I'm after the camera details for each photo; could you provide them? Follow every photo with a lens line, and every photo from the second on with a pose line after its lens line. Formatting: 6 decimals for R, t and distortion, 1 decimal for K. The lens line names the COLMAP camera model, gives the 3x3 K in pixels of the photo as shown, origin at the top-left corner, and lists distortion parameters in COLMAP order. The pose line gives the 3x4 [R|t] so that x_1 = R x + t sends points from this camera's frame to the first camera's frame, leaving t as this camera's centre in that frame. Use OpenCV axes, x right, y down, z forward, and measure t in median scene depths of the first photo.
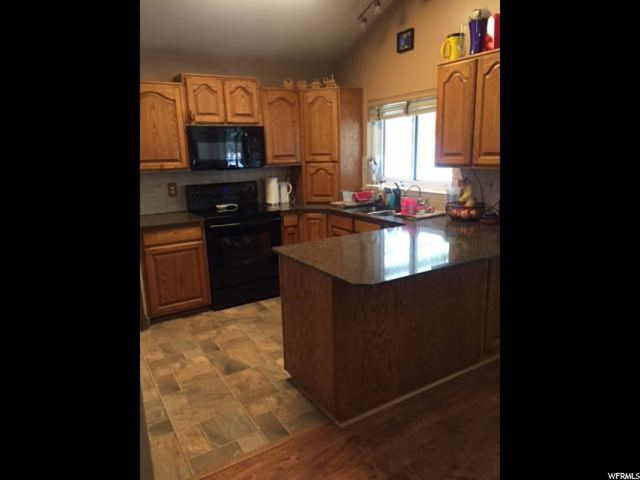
lens RADIAL K [[404.4, 0, 323.2], [0, 404.4, 239.2], [0, 0, 1]] dist [-0.002115, -0.001543]
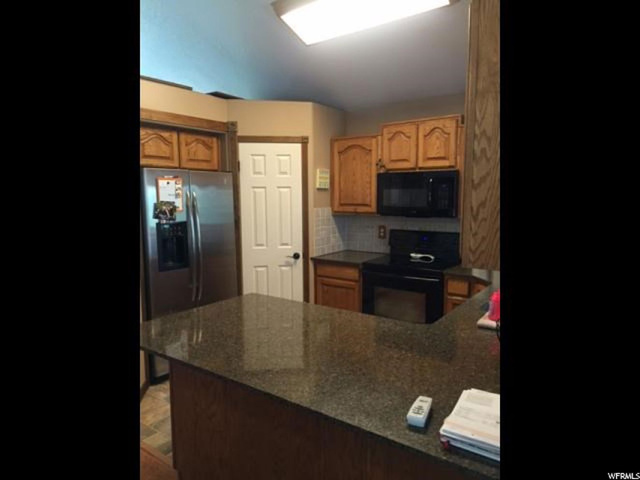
lens RADIAL K [[404.4, 0, 320.2], [0, 404.4, 238.0], [0, 0, 1]] dist [-0.002115, -0.001543]
pose [[0.362129, 0.125850, -0.923593, 0.595707], [-0.203010, 0.977707, 0.053626, -0.143345], [0.909753, 0.168079, 0.379605, 0.497951]]
